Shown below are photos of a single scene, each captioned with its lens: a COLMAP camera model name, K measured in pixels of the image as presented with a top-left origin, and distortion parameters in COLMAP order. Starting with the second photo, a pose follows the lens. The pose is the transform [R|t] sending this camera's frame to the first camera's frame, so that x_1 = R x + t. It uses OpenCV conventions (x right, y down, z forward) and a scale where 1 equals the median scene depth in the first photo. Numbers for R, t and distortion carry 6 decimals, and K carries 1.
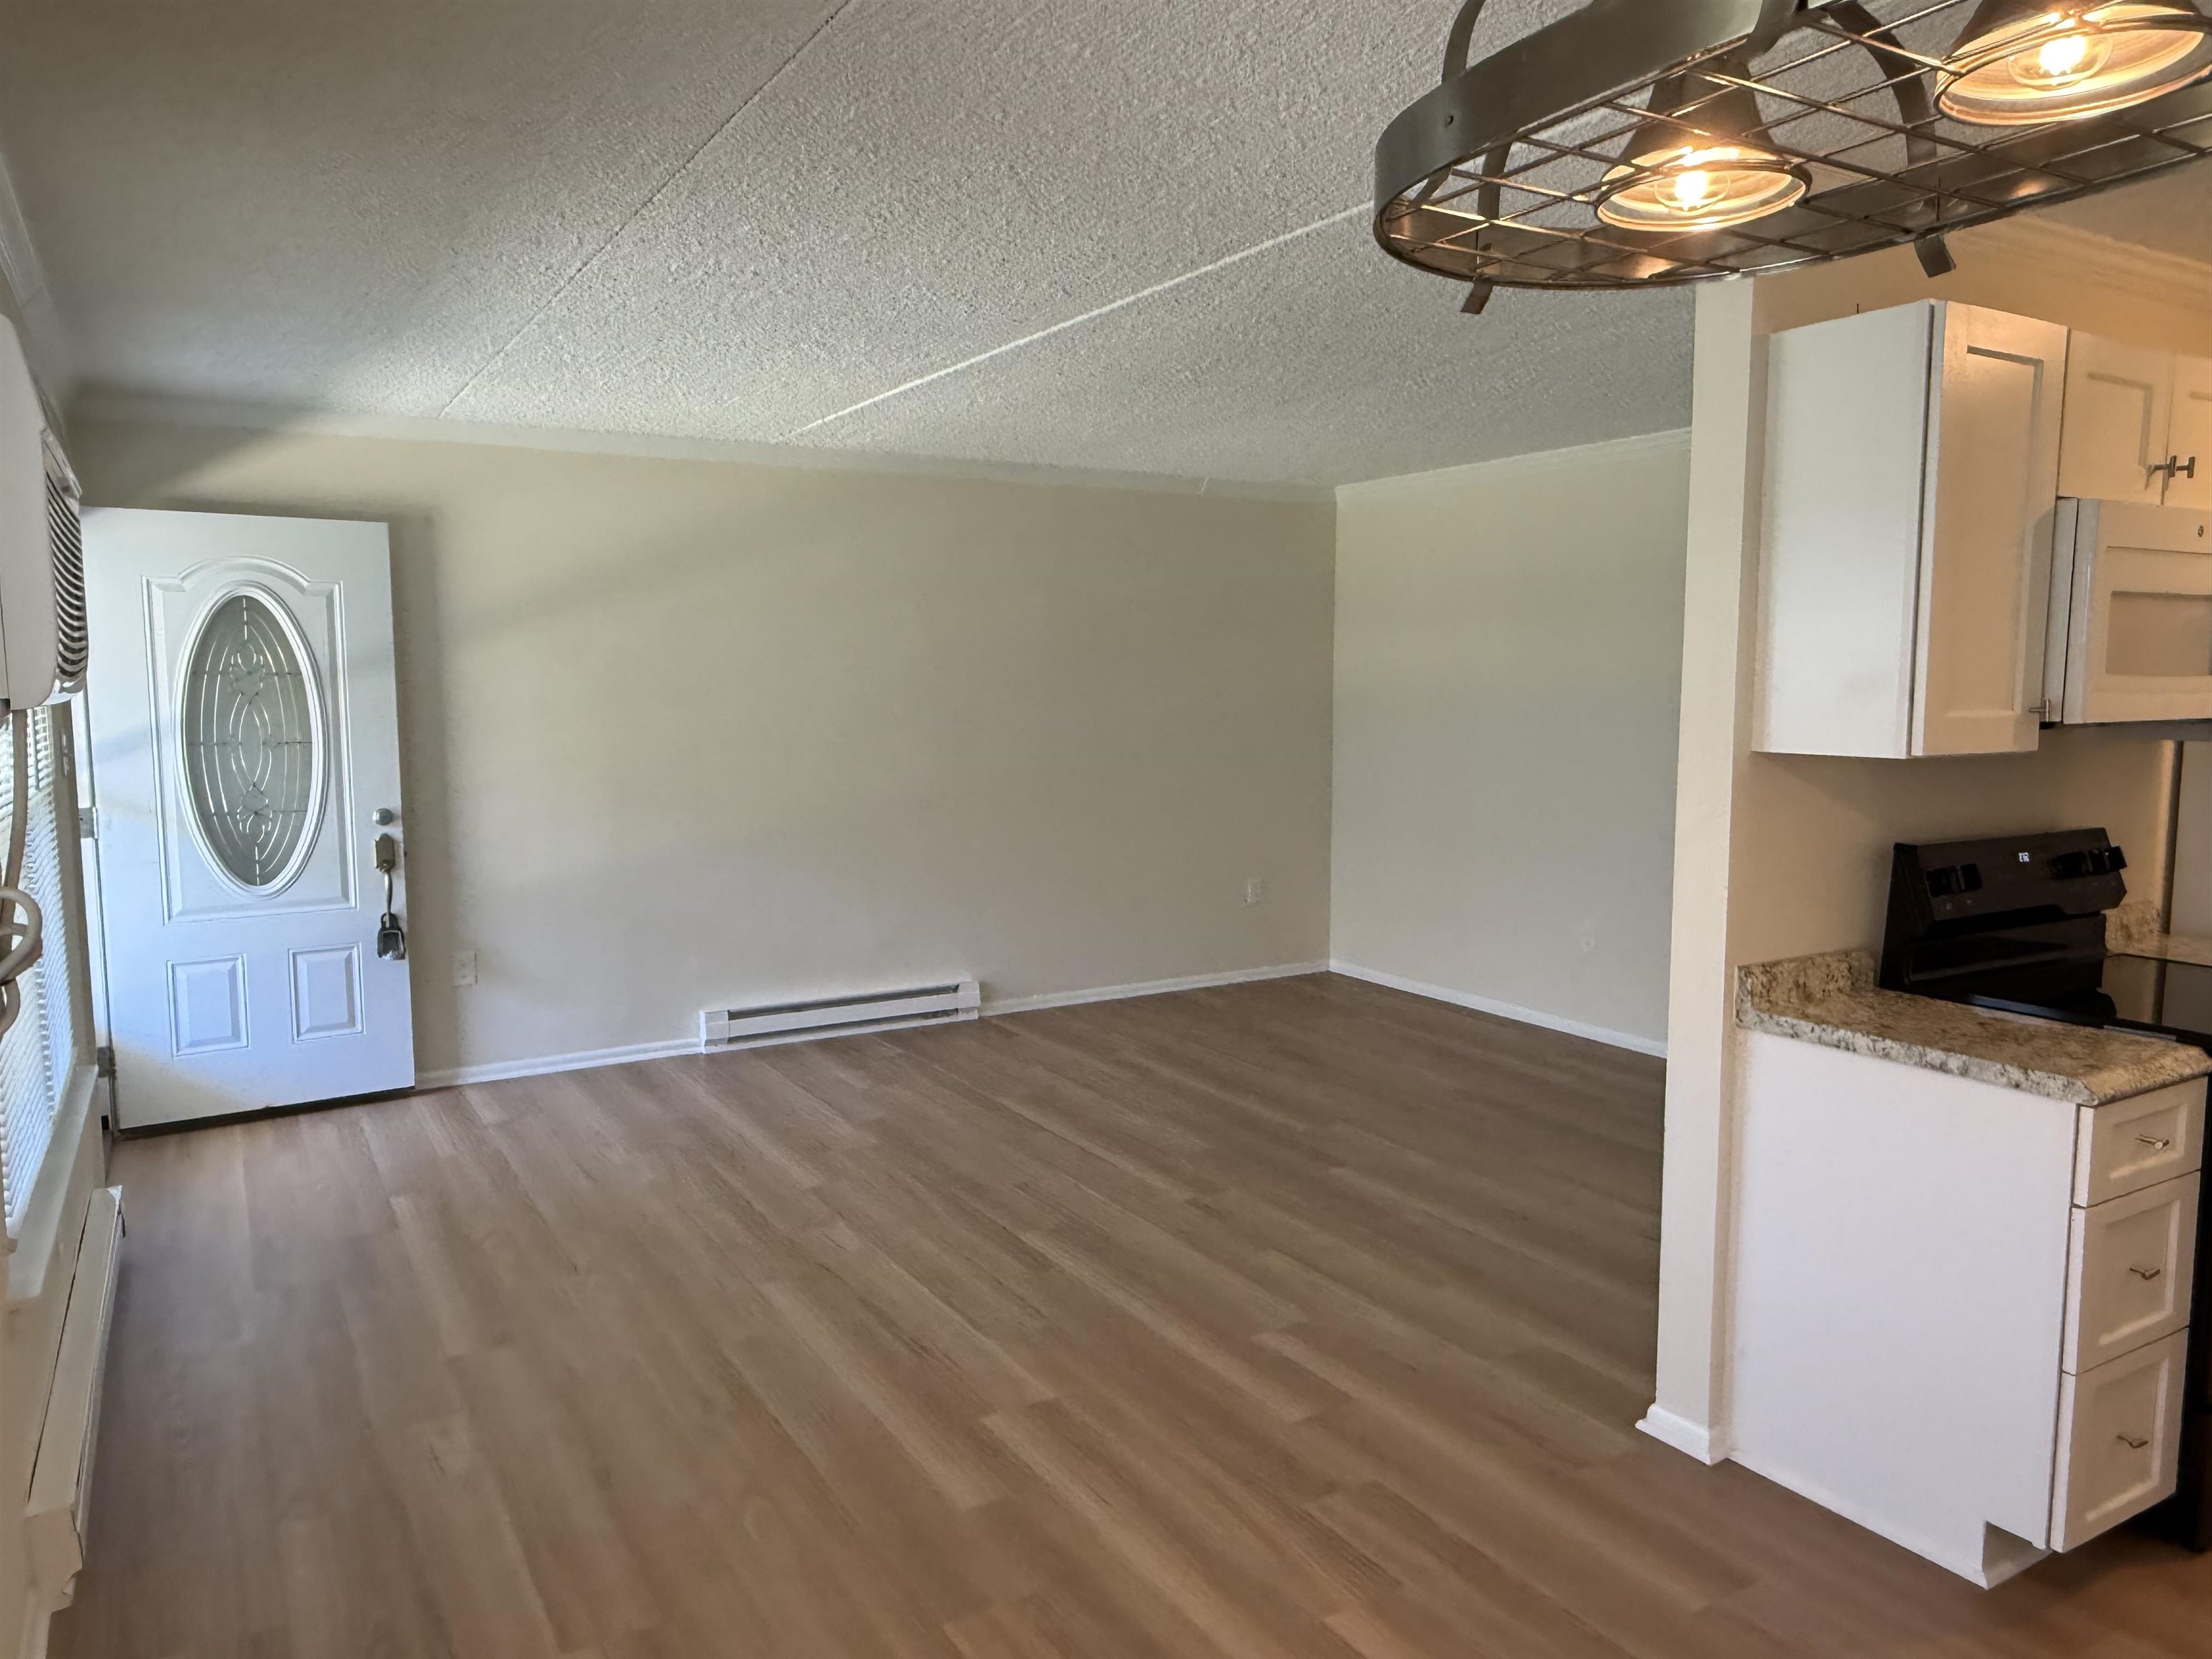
lens RADIAL K [[1539.3, 0, 1101.6], [0, 1539.3, 830.8], [0, 0, 1]] dist [0.003560, -0.003327]
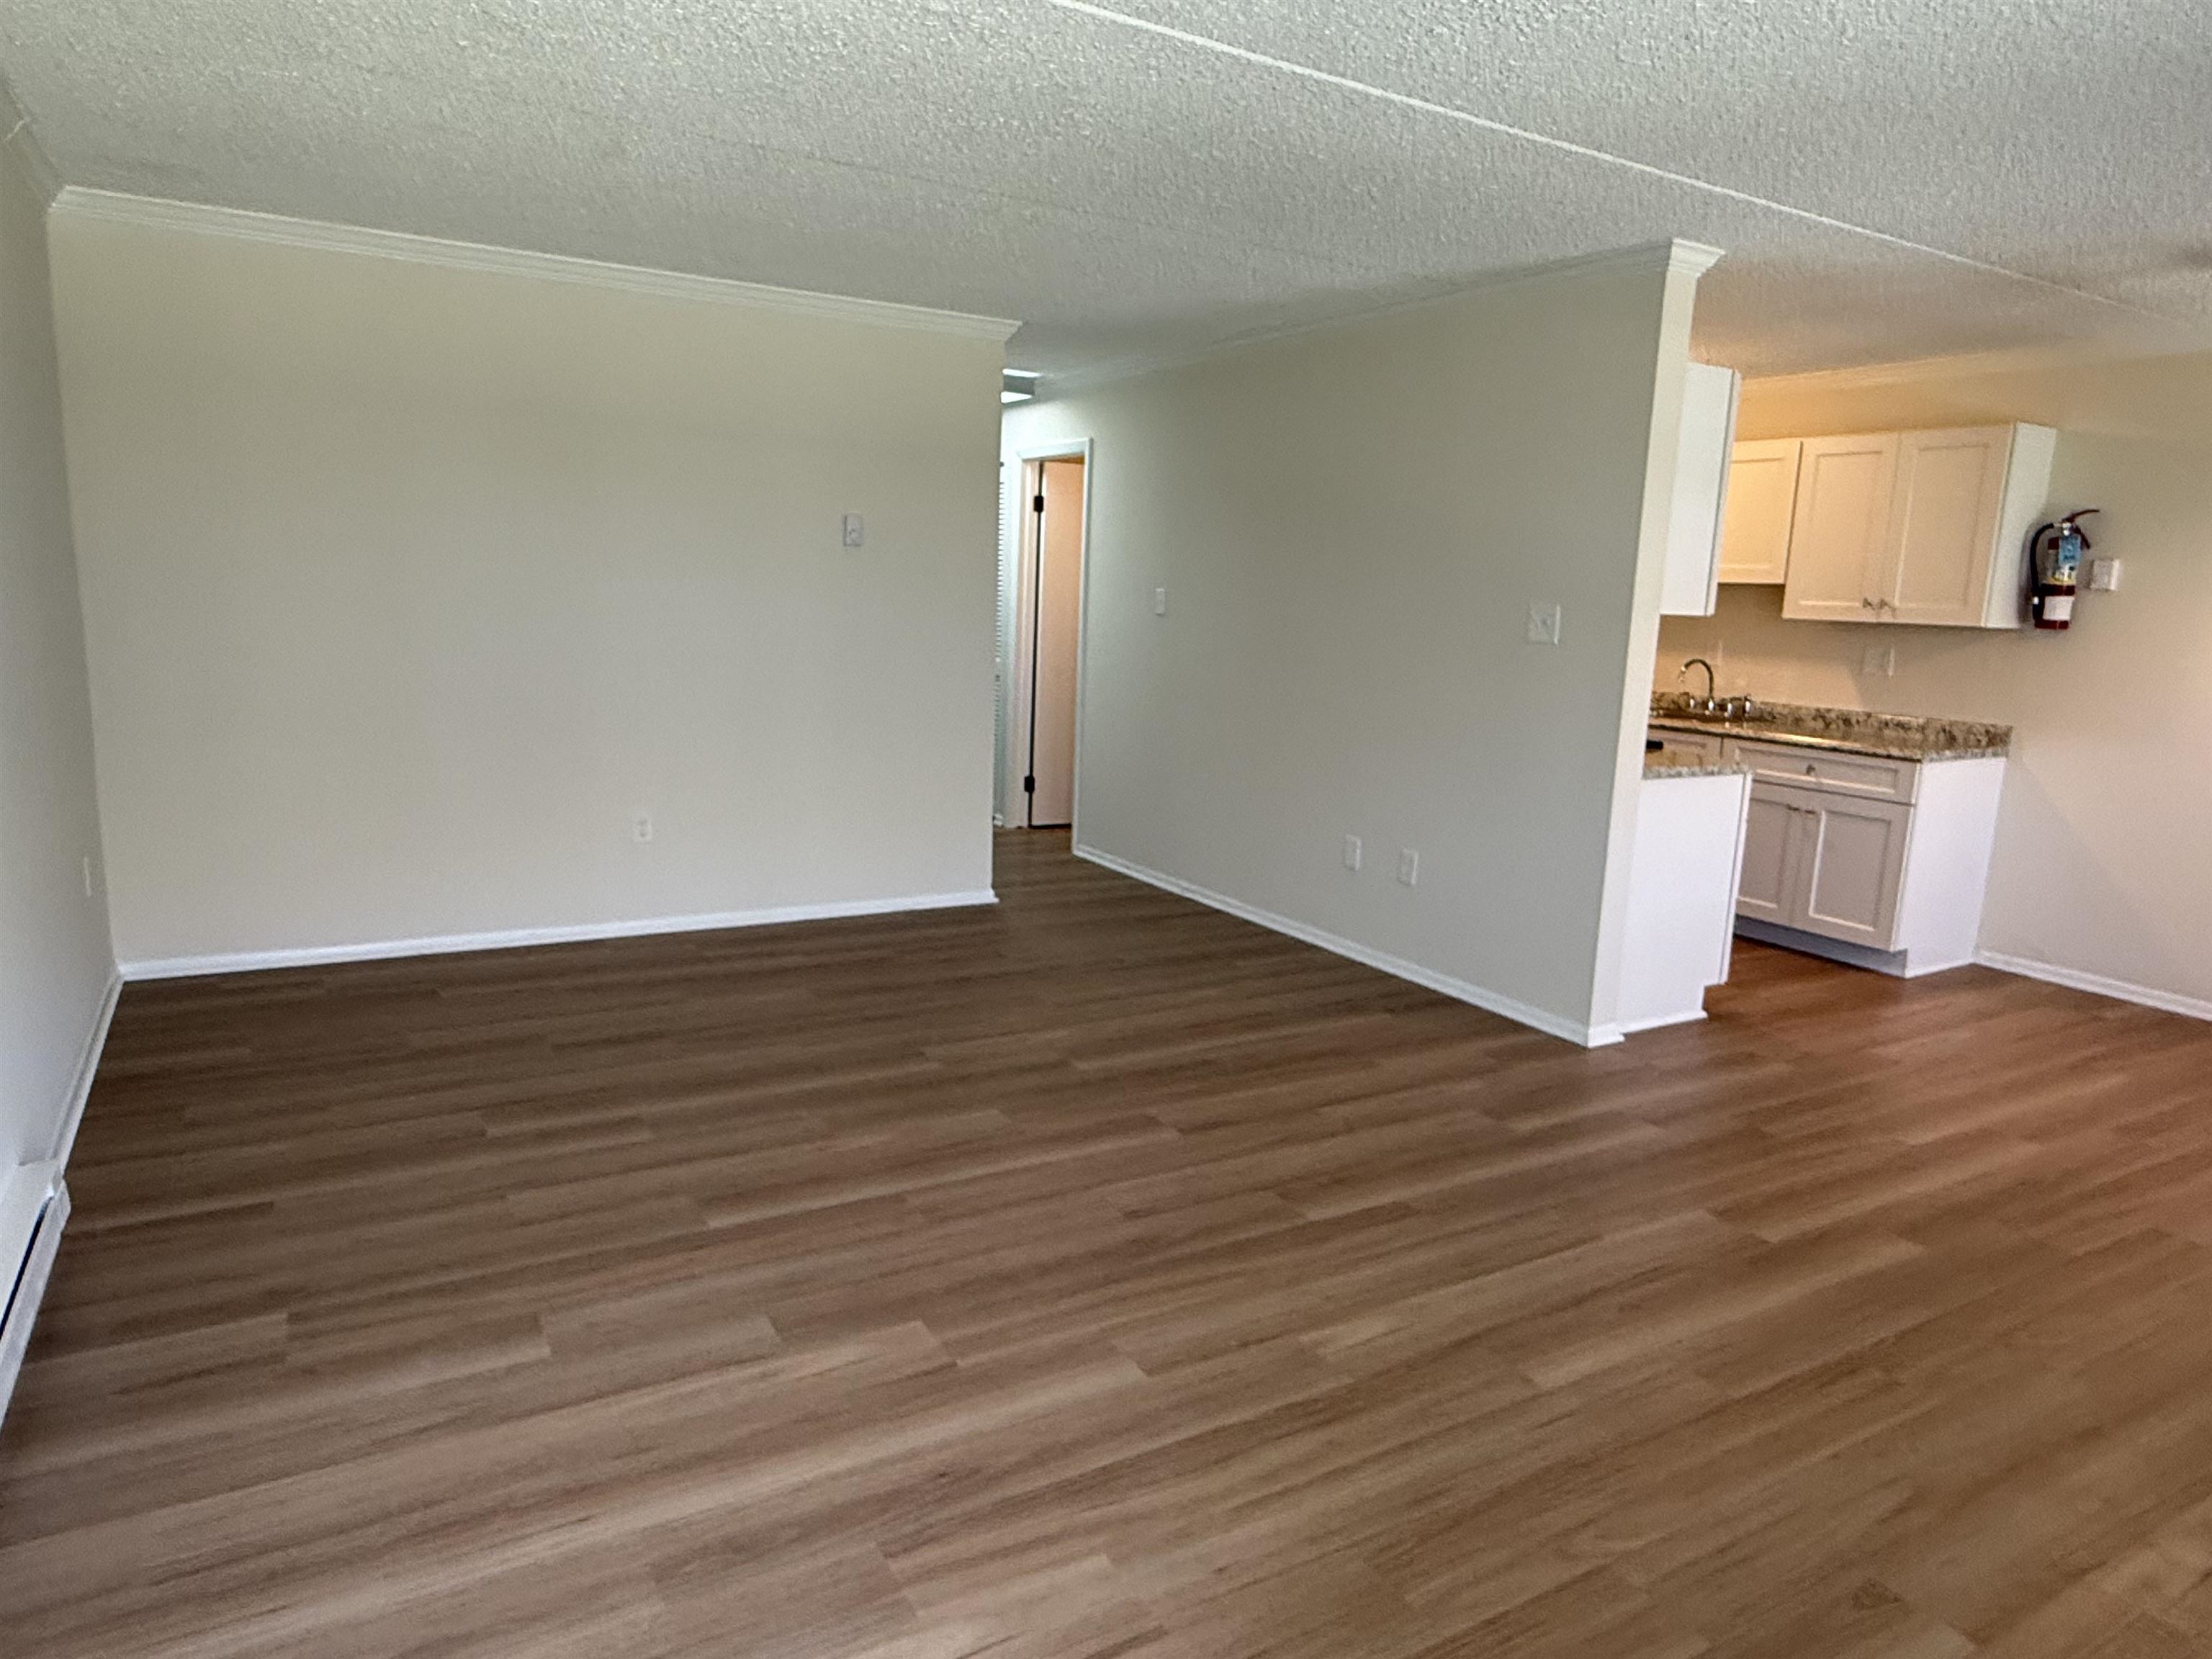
lens RADIAL K [[1380.1, 0, 1109.8], [0, 1380.1, 836.9], [0, 0, 1]] dist [0.002732, 0.000325]
pose [[-0.000672, -0.179767, 0.983709, -1.077917], [0.062531, 0.981777, 0.179457, -0.117412], [-0.998043, 0.061633, 0.010582, 1.561885]]
